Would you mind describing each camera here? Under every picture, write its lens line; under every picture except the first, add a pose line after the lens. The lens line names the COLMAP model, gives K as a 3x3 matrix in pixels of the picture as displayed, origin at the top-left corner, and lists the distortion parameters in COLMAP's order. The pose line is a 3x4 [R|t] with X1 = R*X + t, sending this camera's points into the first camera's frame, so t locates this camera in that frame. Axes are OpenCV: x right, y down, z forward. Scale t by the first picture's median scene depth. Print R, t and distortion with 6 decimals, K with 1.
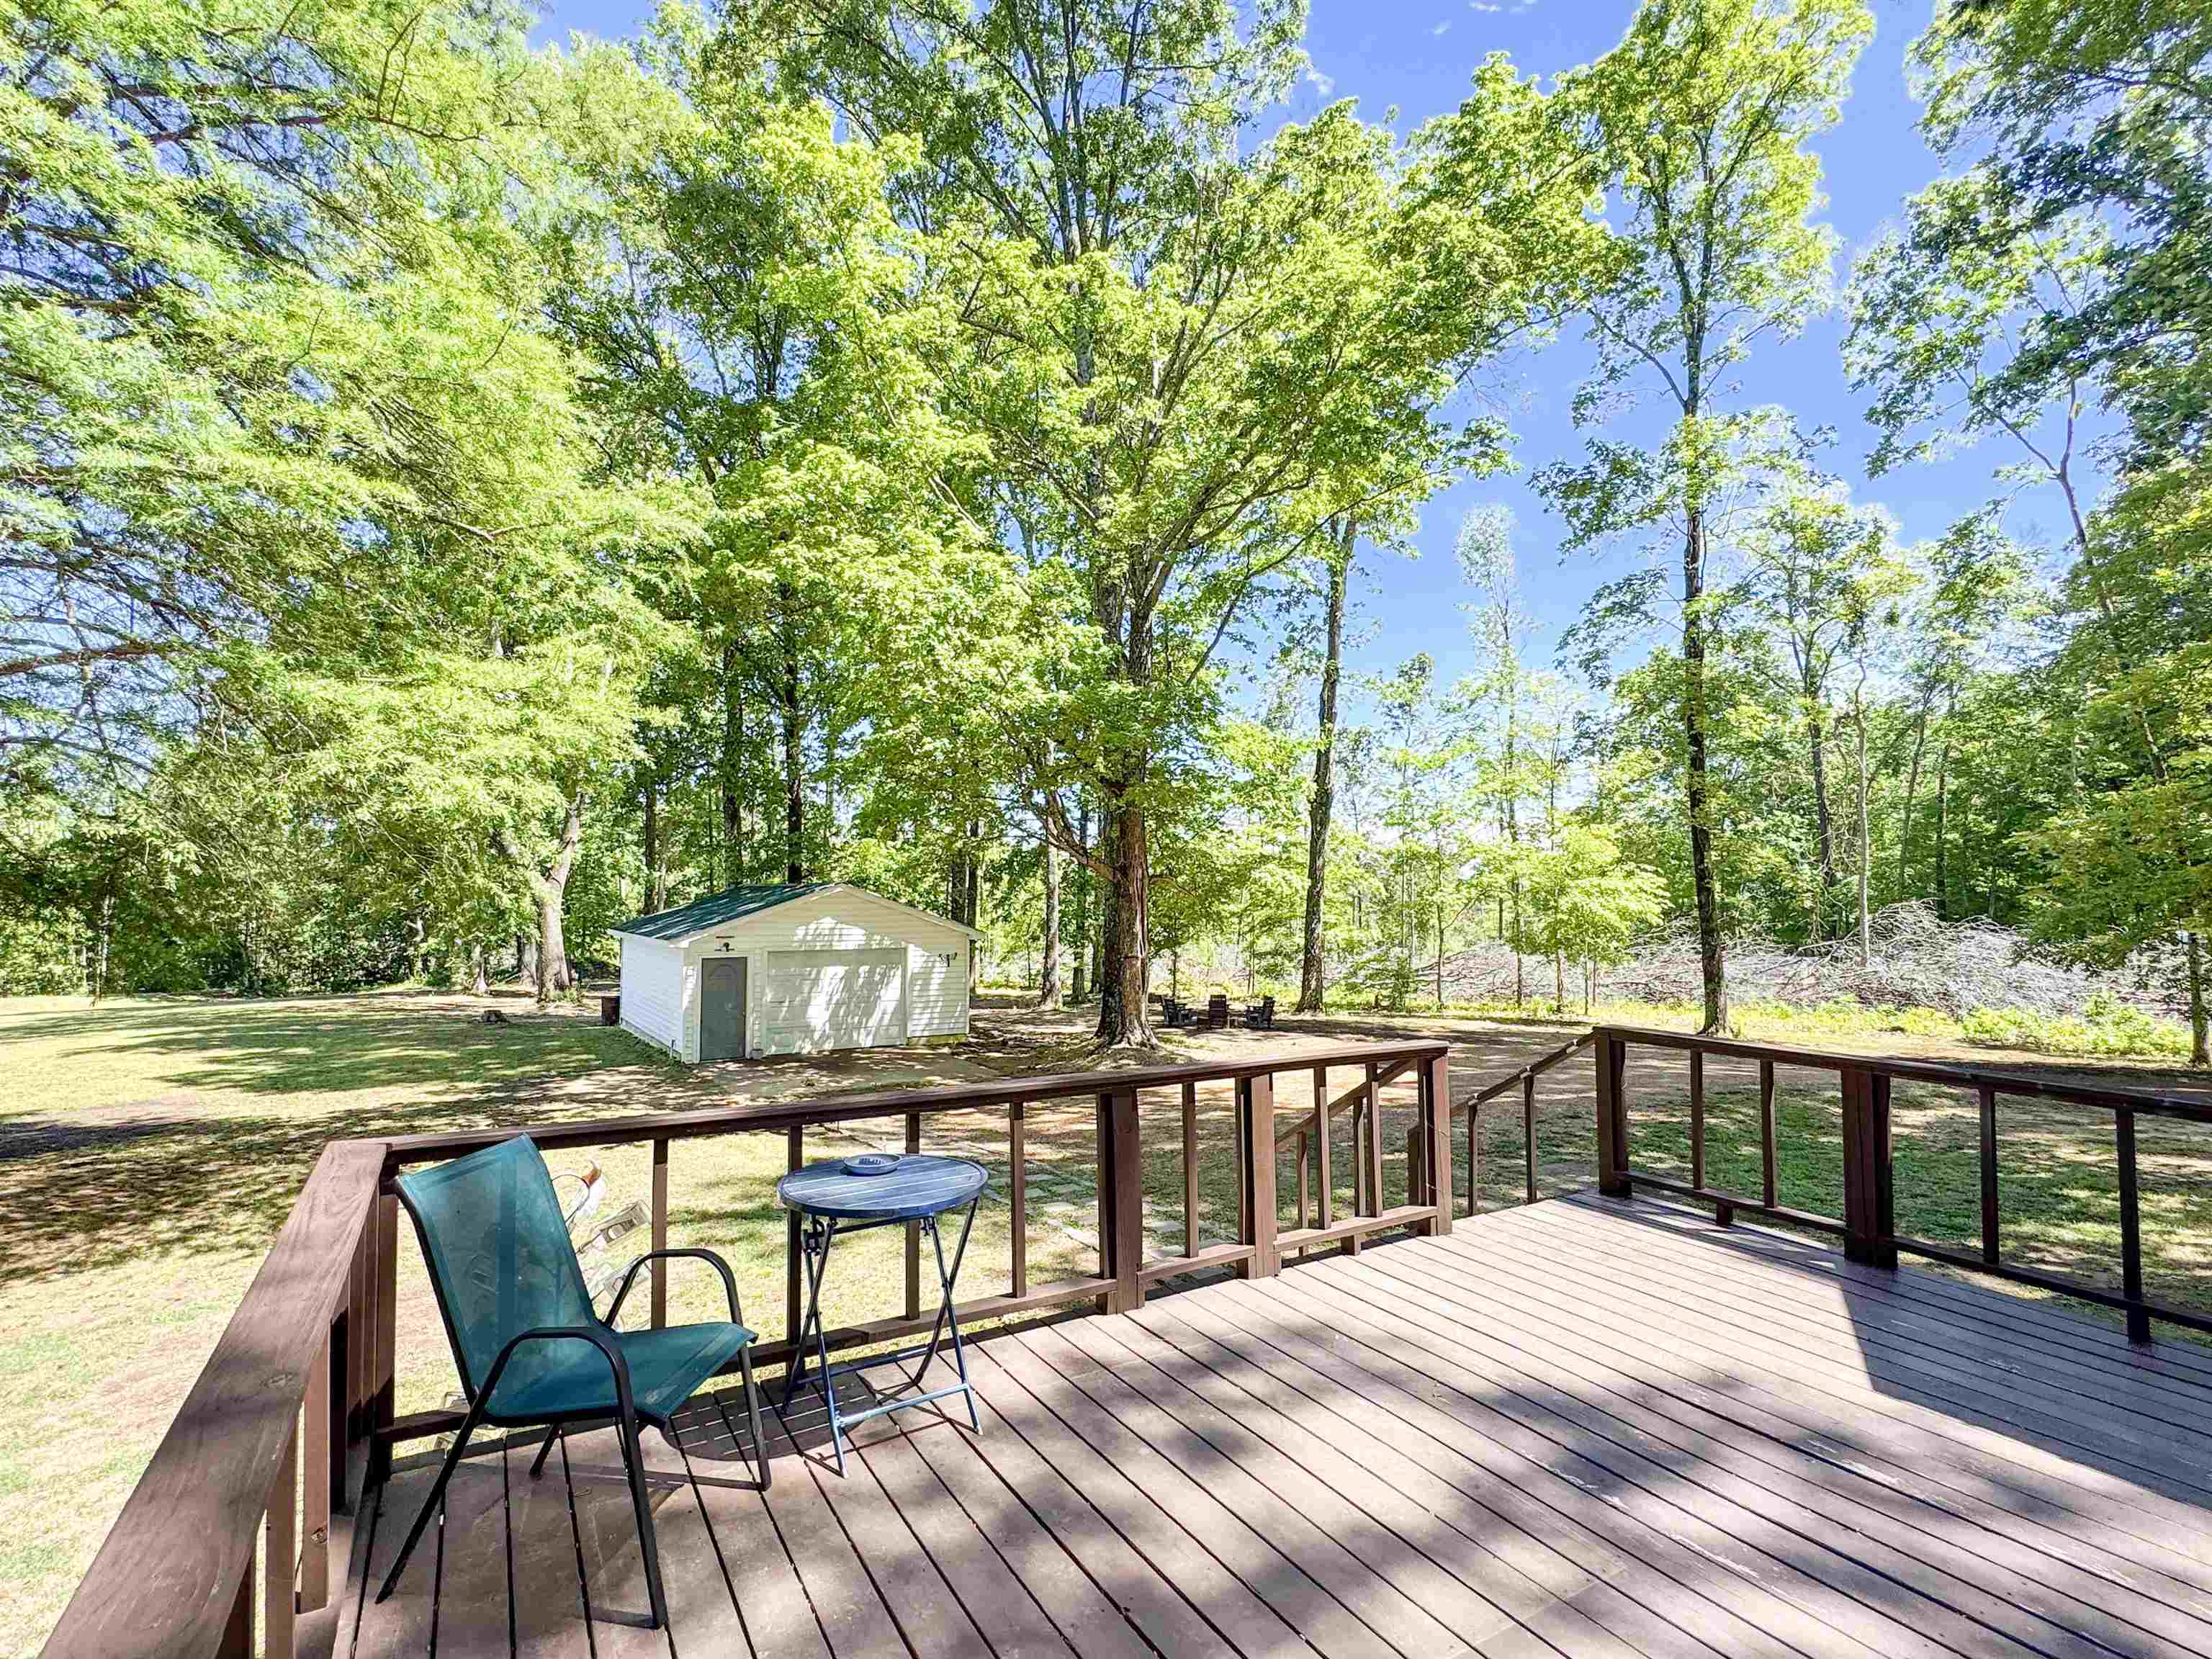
lens RADIAL K [[1067.6, 0, 1108.5], [0, 1067.6, 838.4], [0, 0, 1]] dist [0.000320, -0.000328]
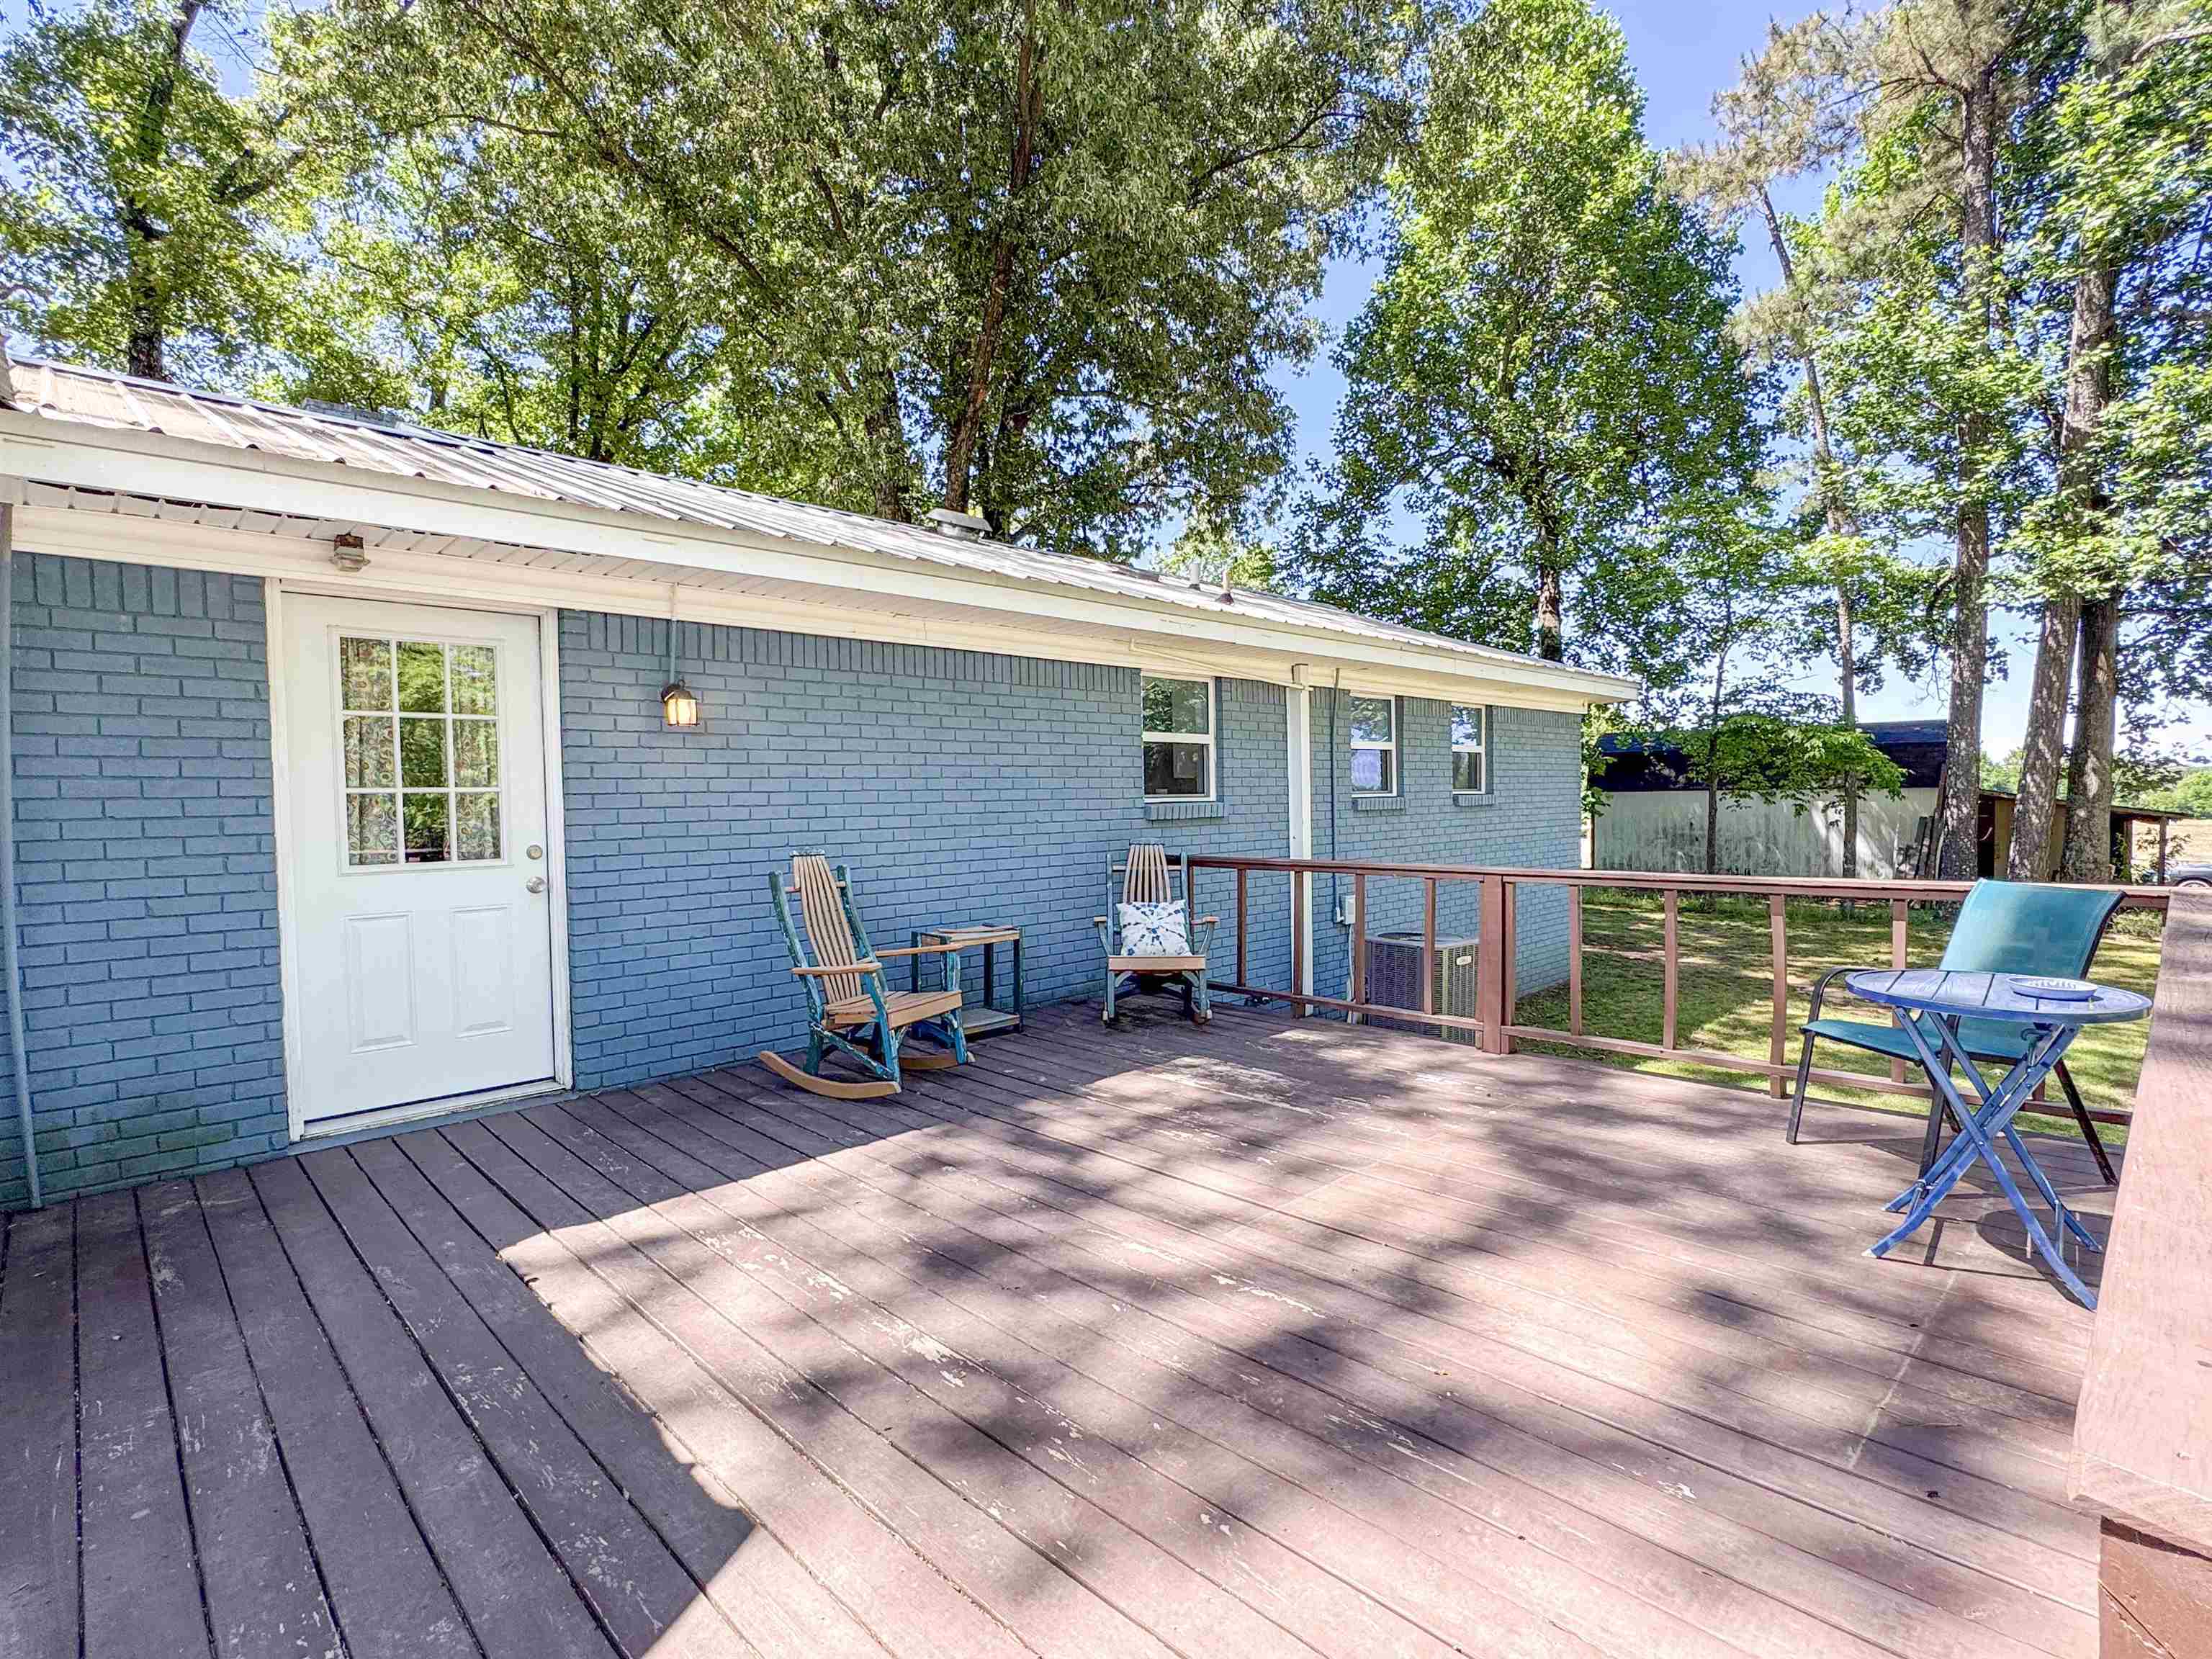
lens RADIAL K [[1067.6, 0, 1108.5], [0, 1067.6, 838.4], [0, 0, 1]] dist [0.000320, -0.000328]
pose [[-0.972913, 0.020582, -0.230252, 0.116490], [0.022187, 0.999744, -0.004381, 0.029101], [0.230103, -0.009371, -0.973121, 0.260492]]
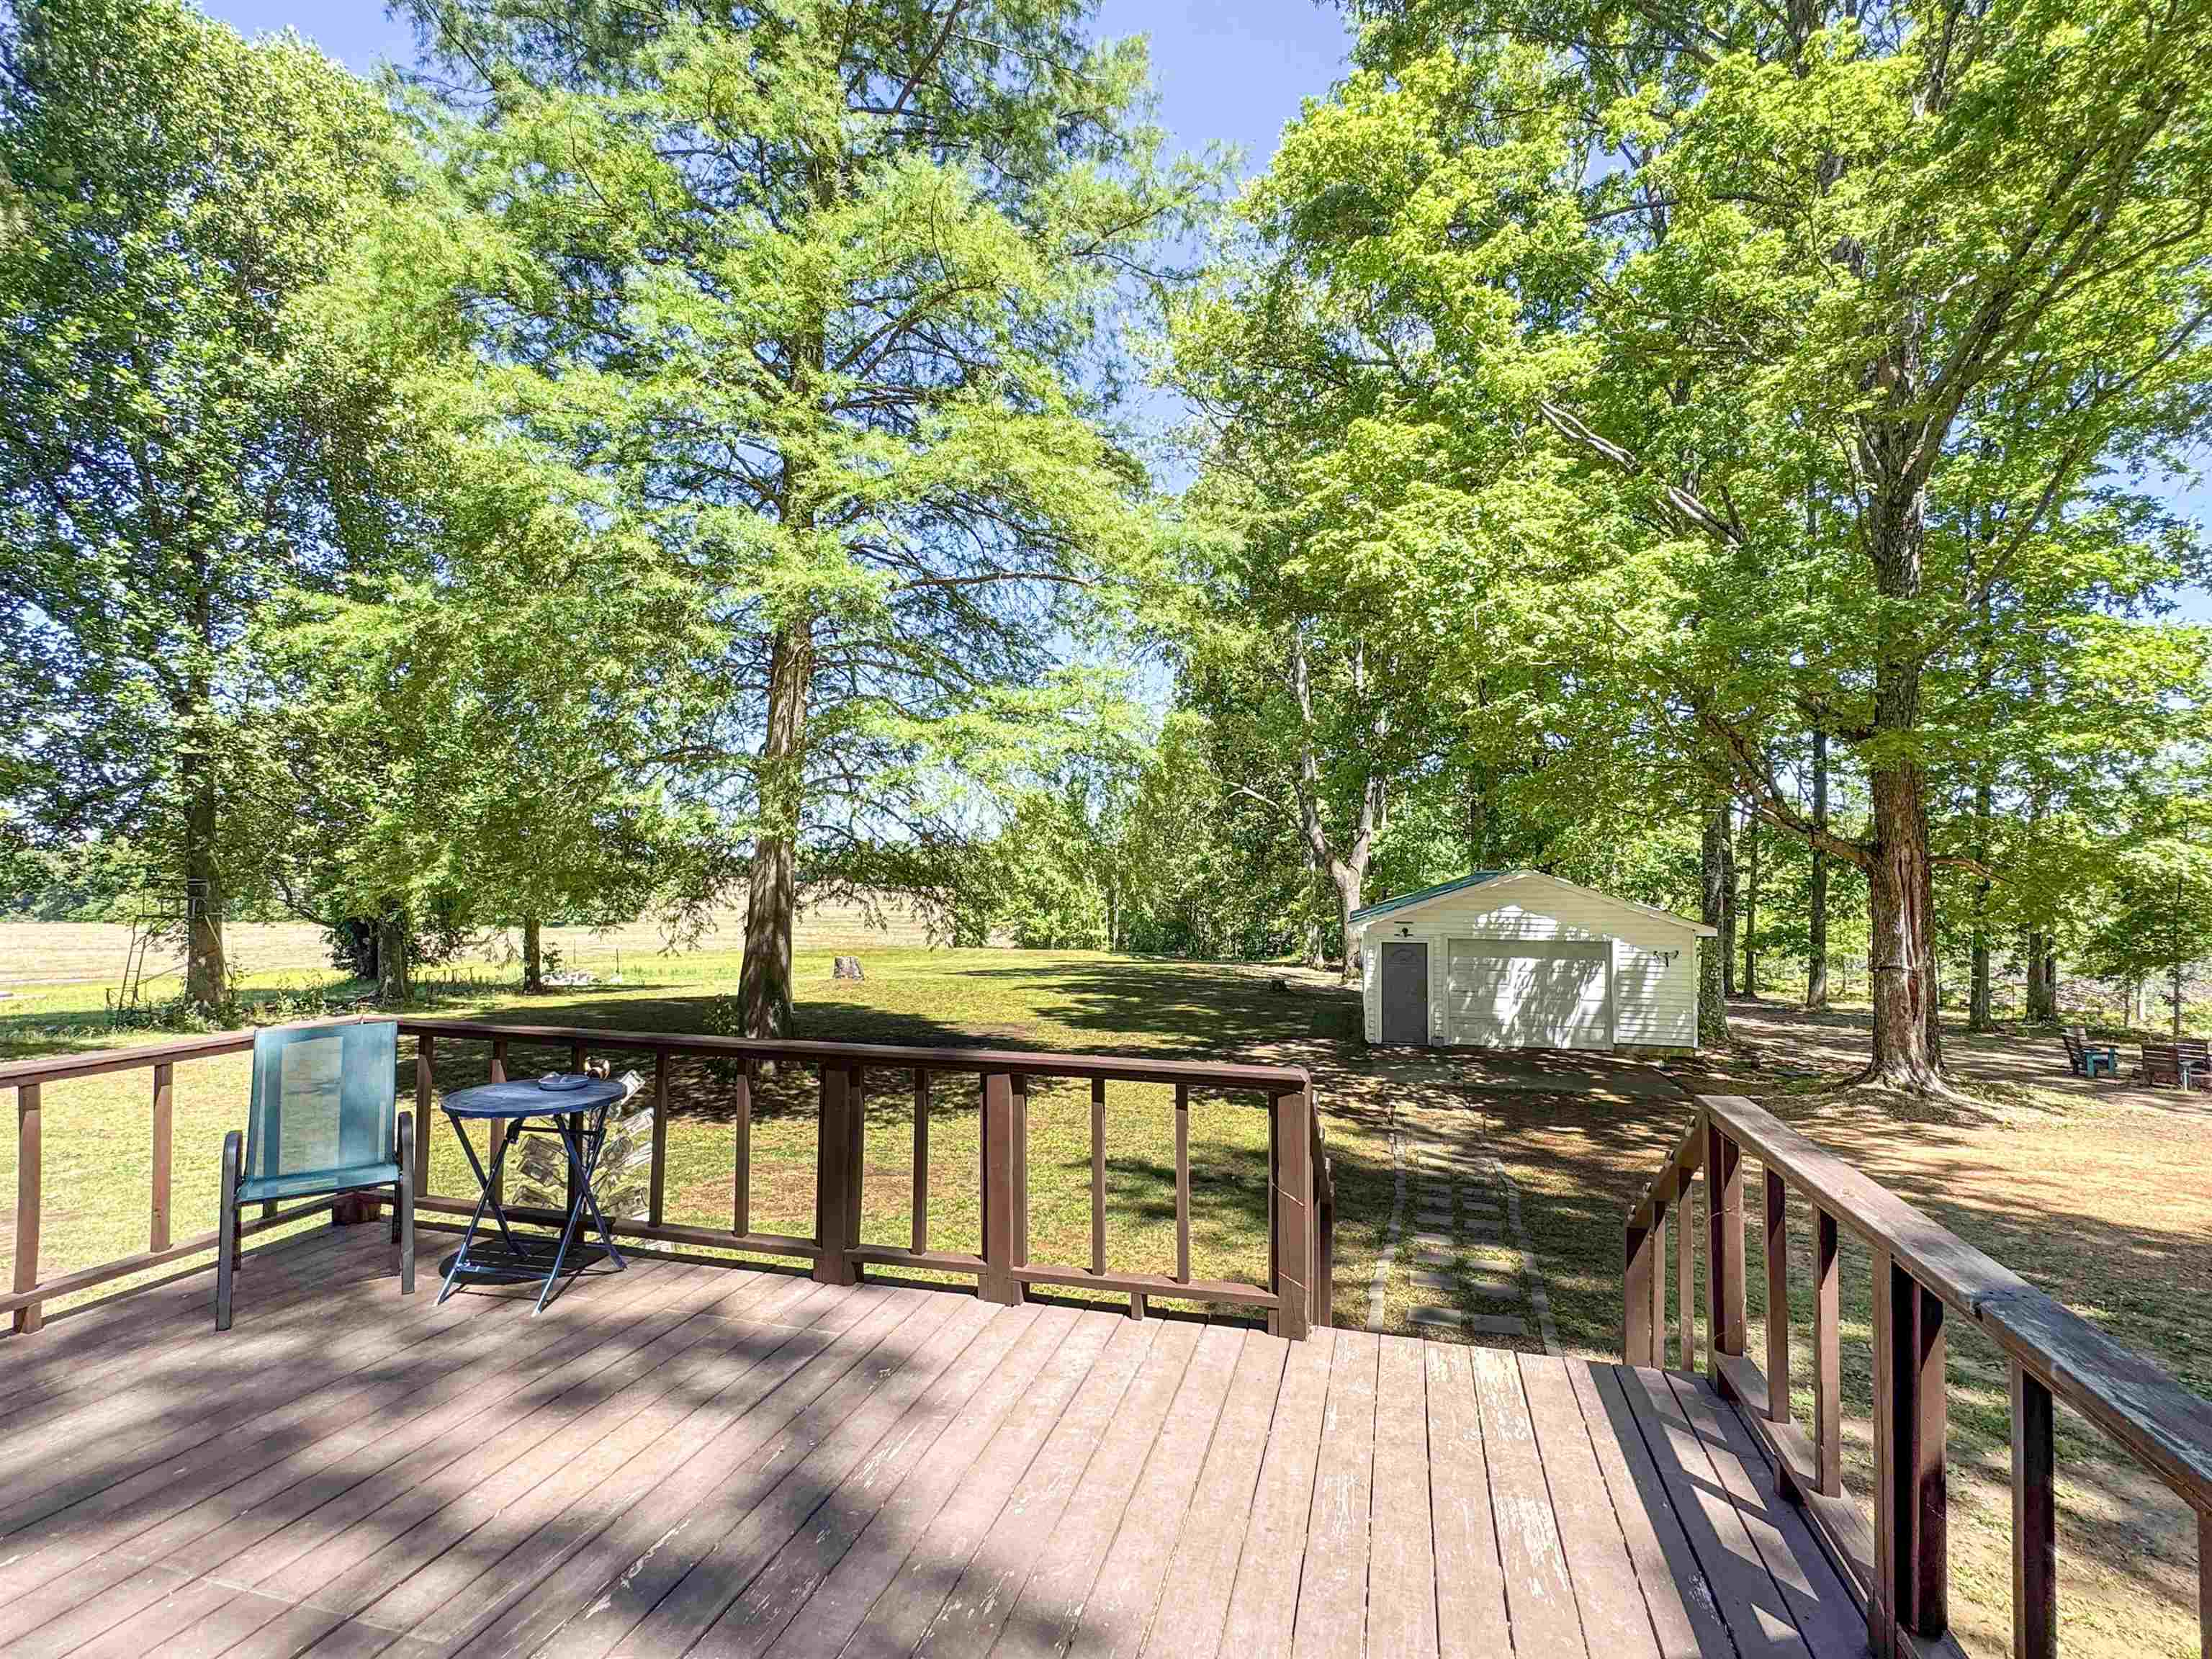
lens RADIAL K [[1060.2, 0, 1100.9], [0, 1060.2, 830.8], [0, 0, 1]] dist [-0.002873, -0.000314]
pose [[0.686300, -0.028857, -0.726746, 0.183574], [0.030257, 0.999480, -0.011113, 0.008070], [0.726689, -0.014363, 0.686817, 0.103058]]
